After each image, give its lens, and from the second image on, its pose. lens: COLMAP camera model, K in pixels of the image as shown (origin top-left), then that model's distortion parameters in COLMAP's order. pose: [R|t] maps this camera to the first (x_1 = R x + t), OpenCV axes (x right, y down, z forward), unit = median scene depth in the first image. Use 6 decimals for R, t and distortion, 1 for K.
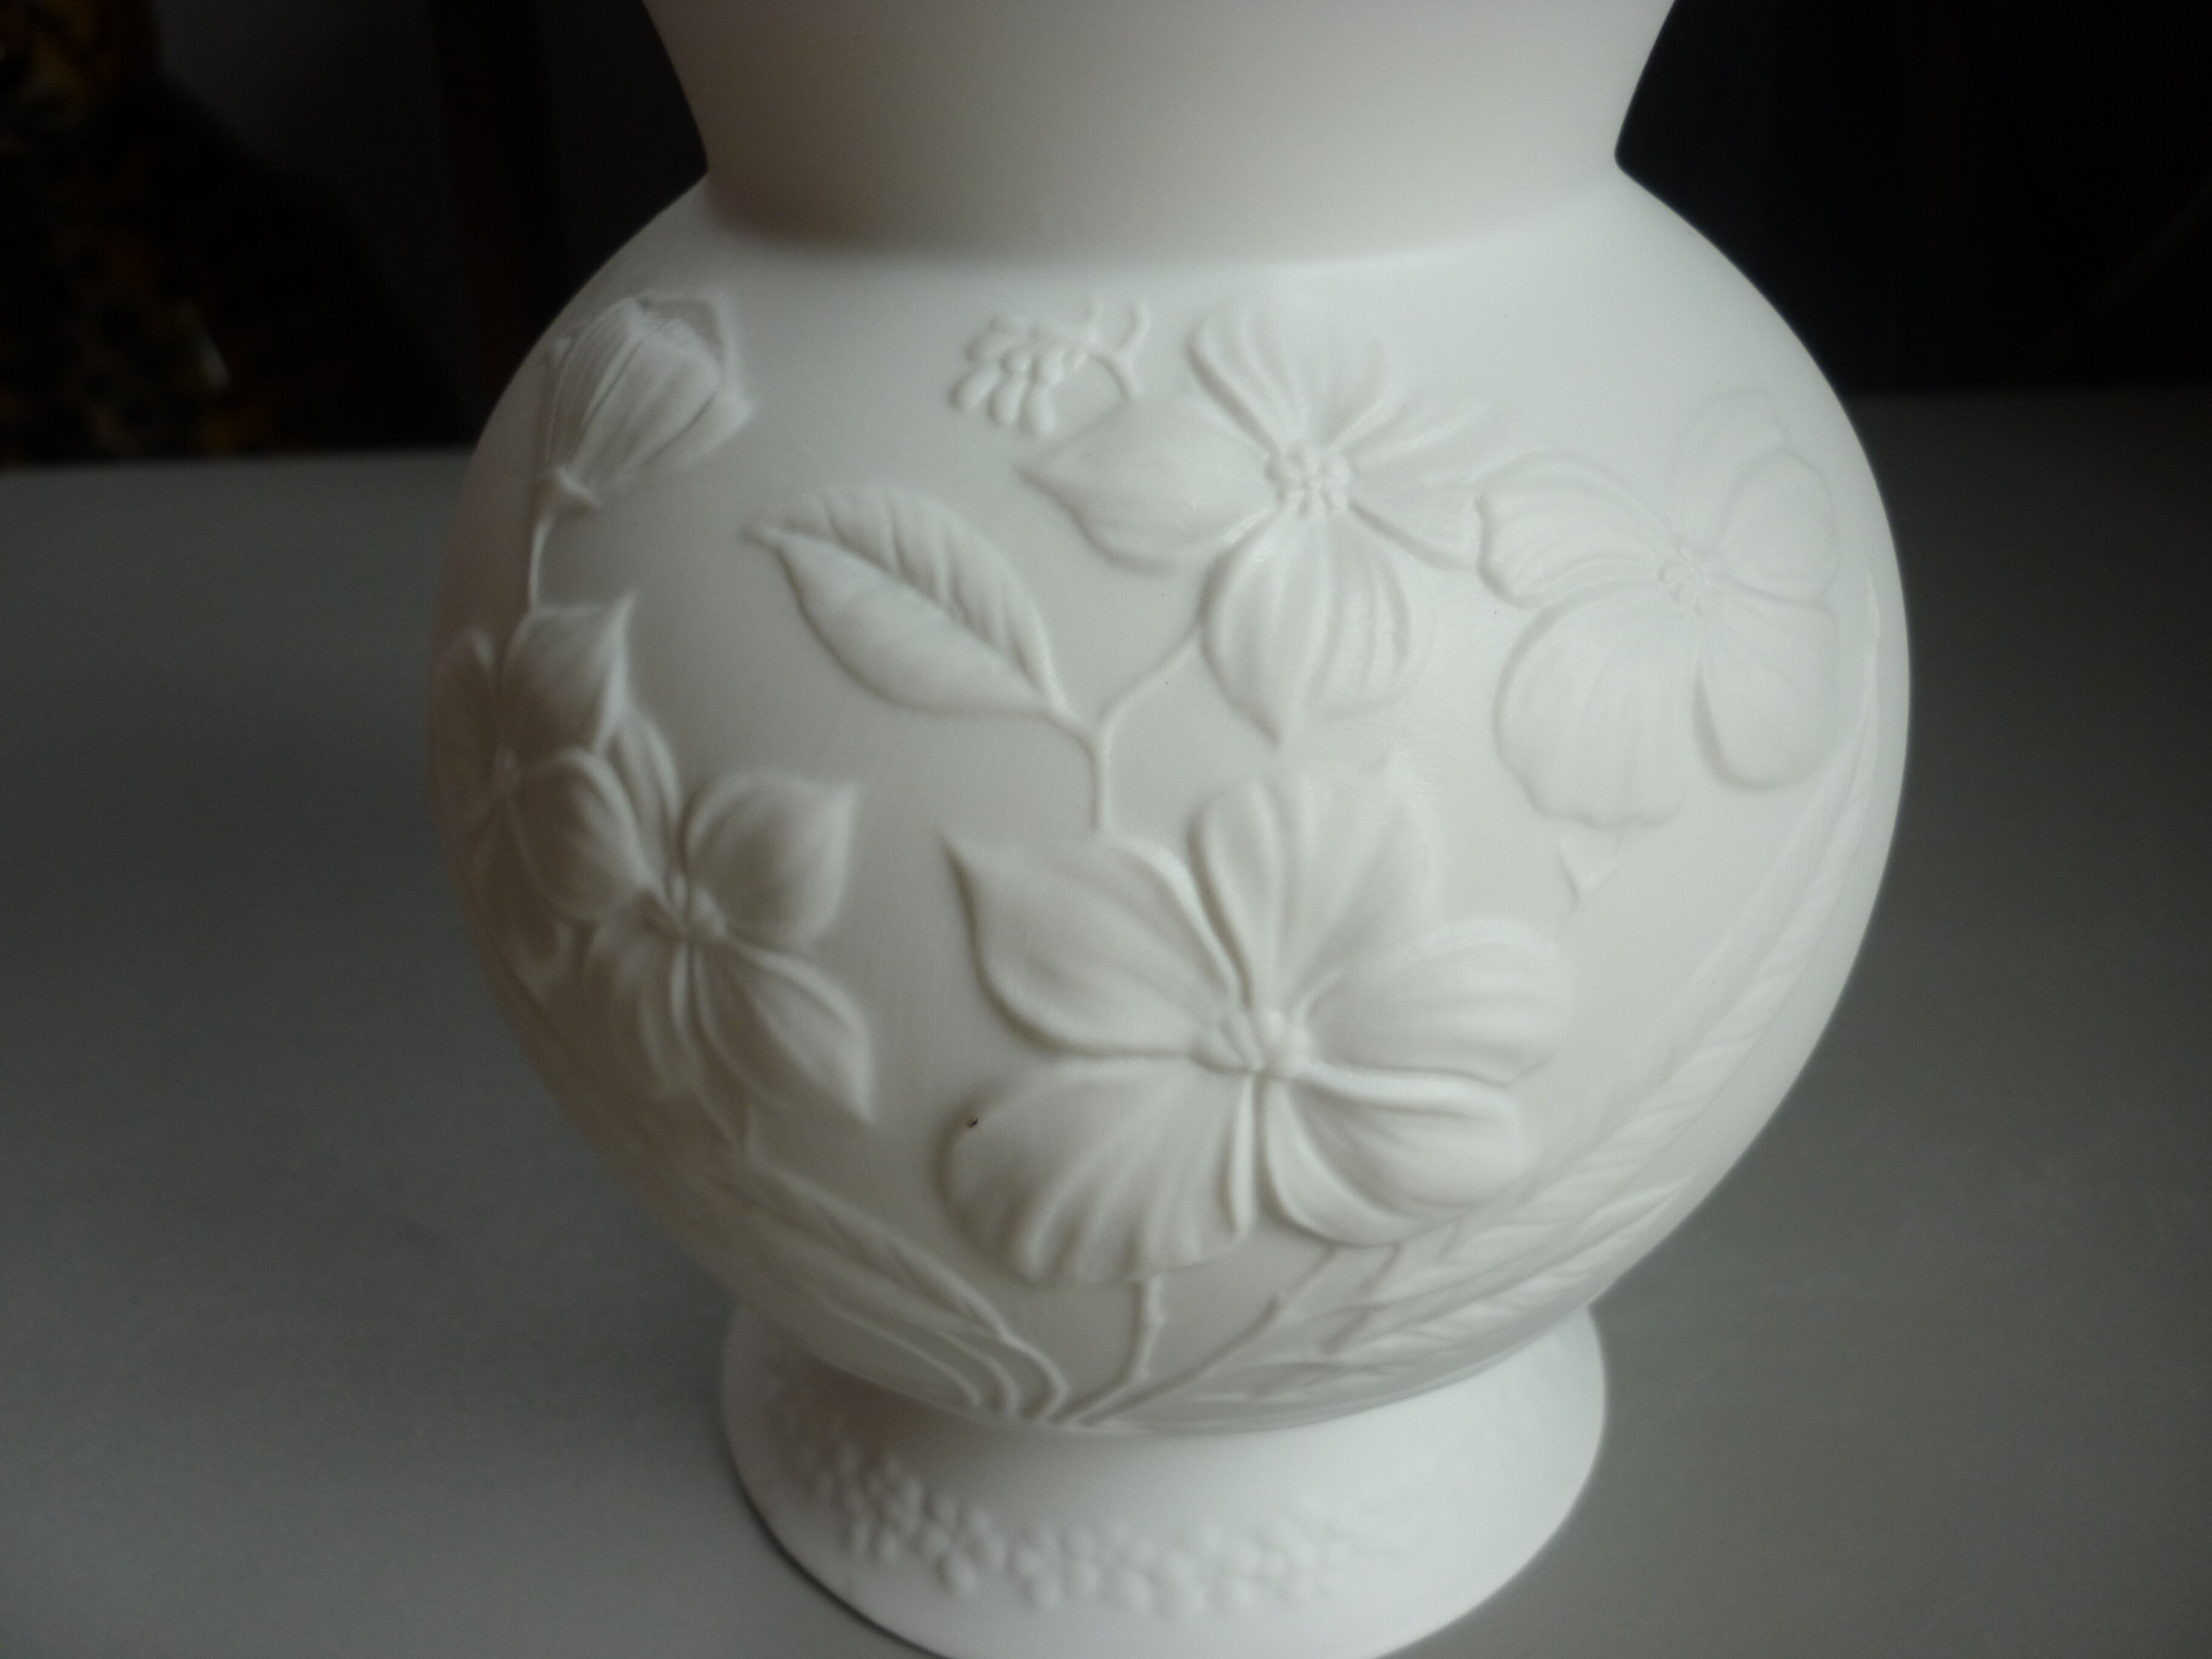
lens RADIAL K [[2081.6, 0, 1110.2], [0, 2081.6, 832.3], [0, 0, 1]] dist [-0.078226, 0.000000]
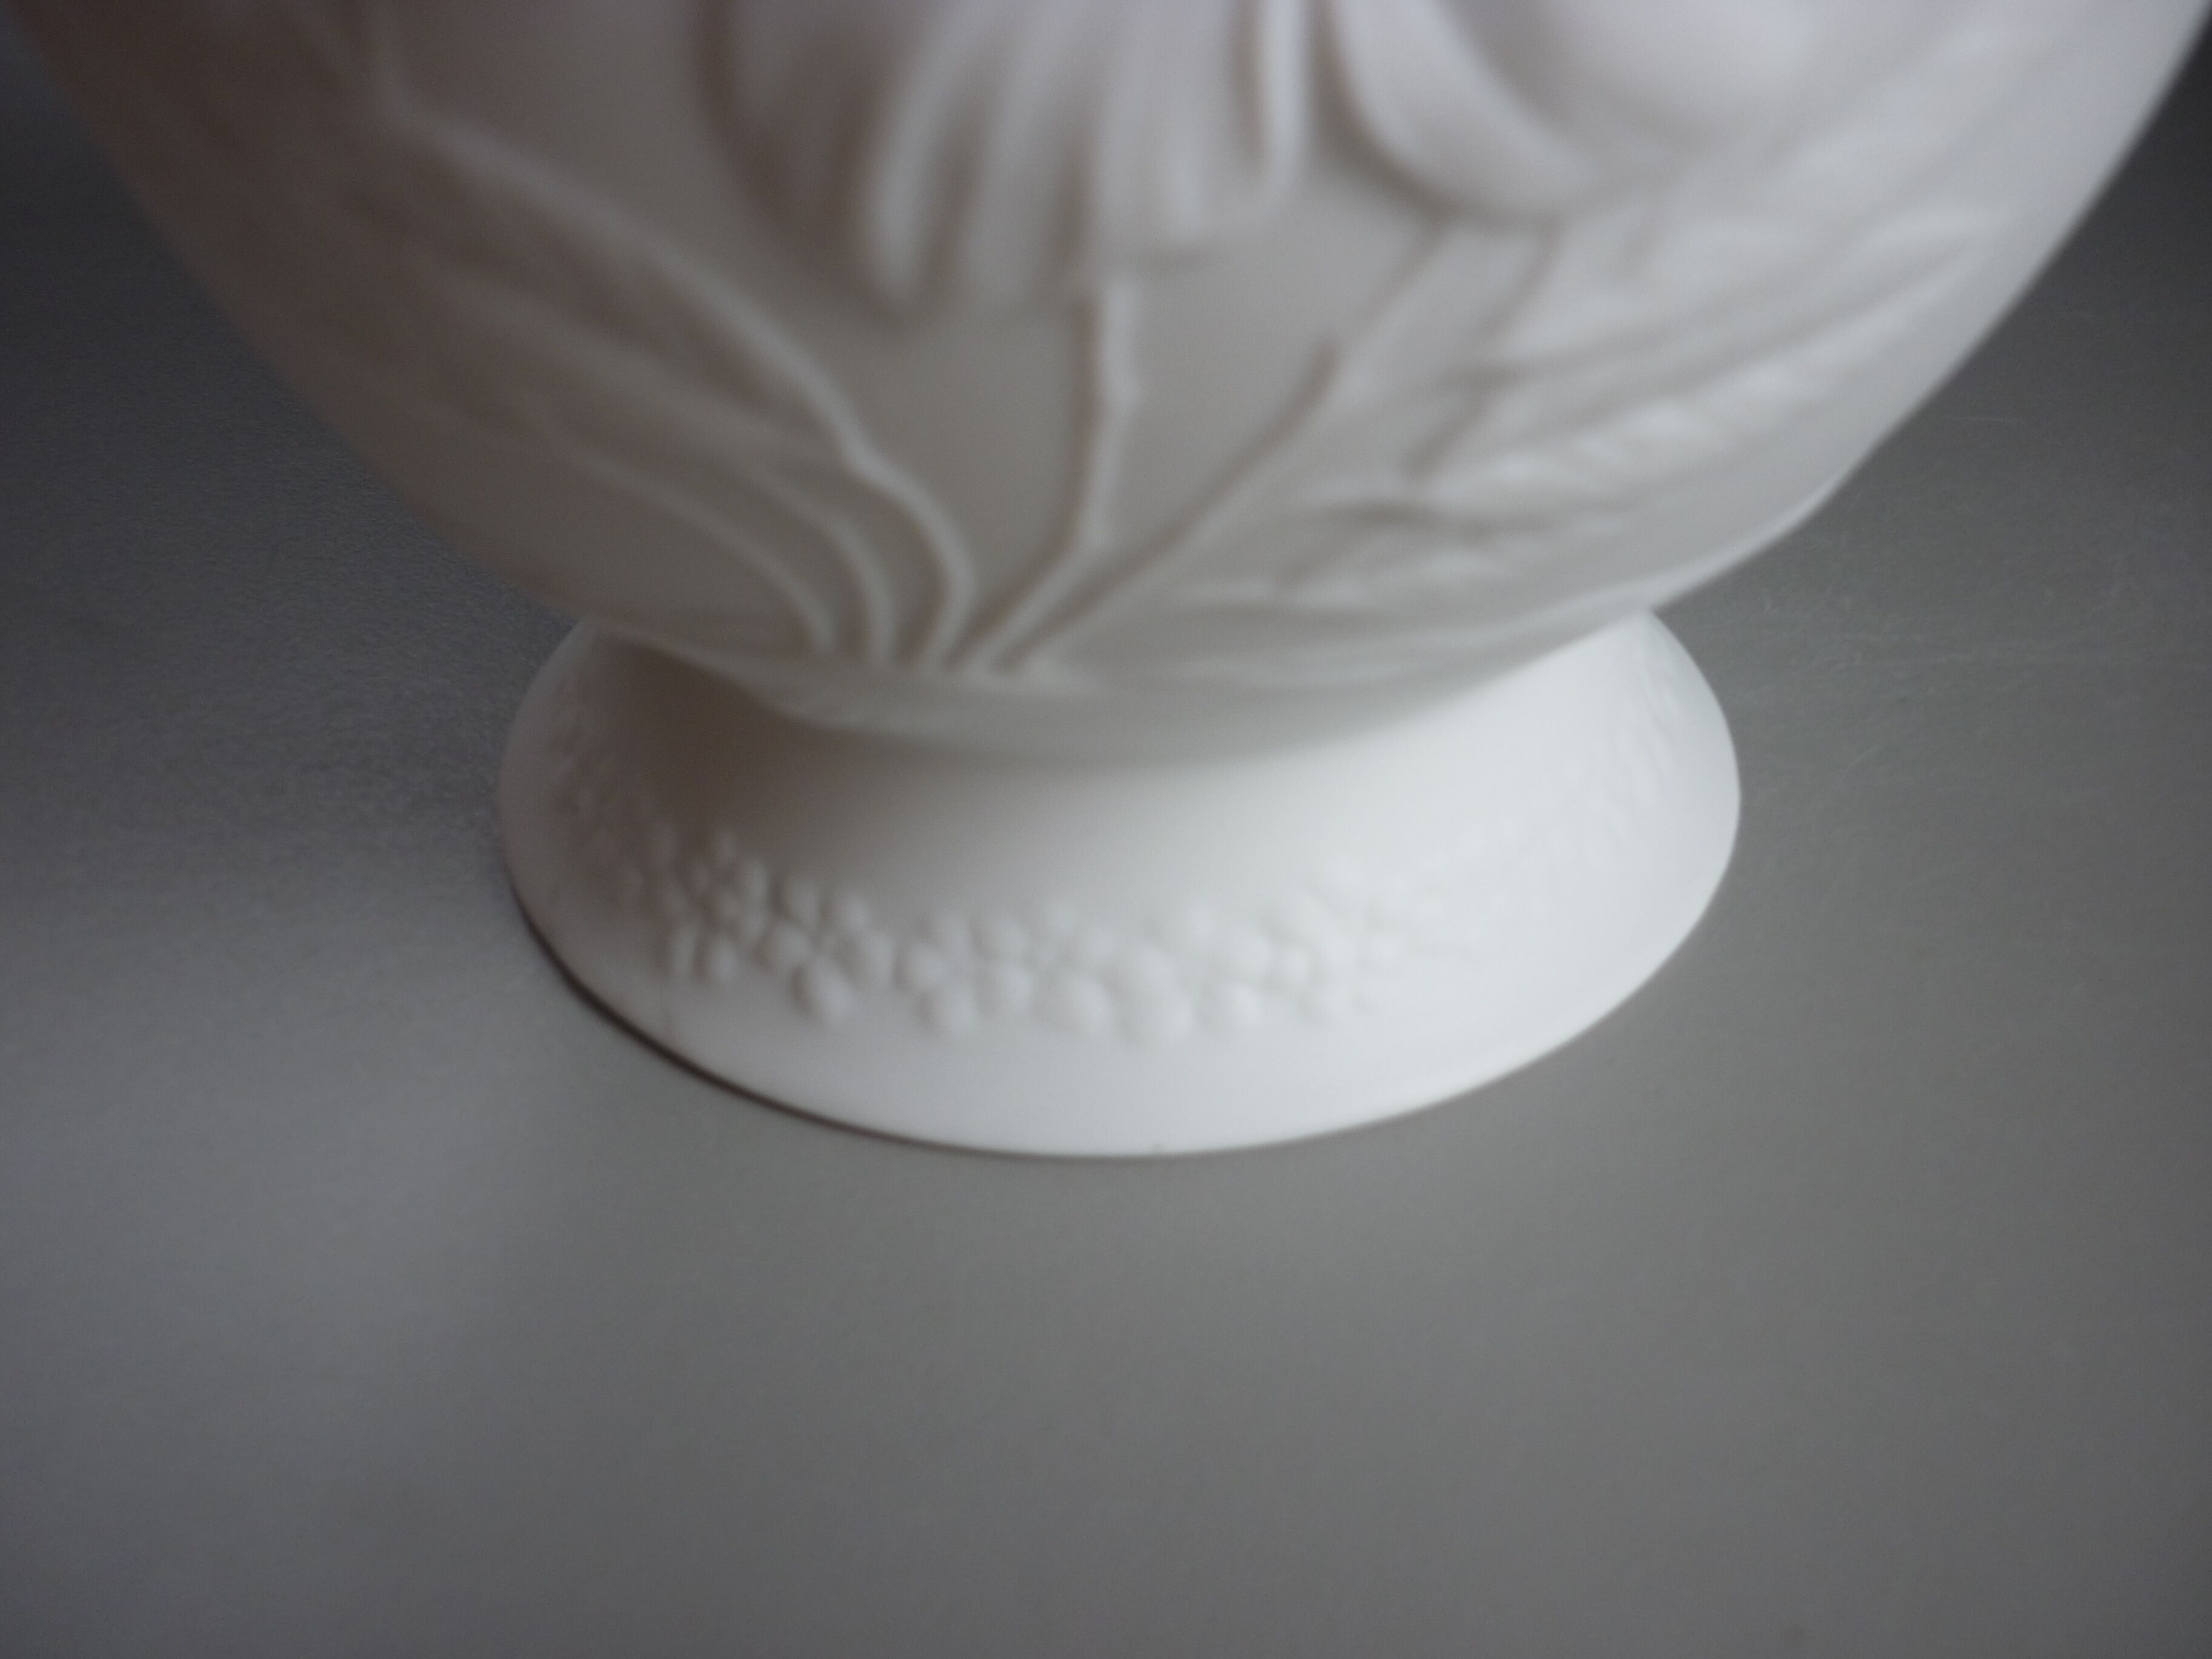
lens RADIAL K [[2081.6, 0, 1104.8], [0, 2081.6, 825.9], [0, 0, 1]] dist [-0.078226, 0.000000]
pose [[0.999530, -0.015645, 0.026348, 0.001230], [0.011839, 0.990240, 0.138869, 0.216750], [-0.028263, -0.138492, 0.989960, 0.337005]]
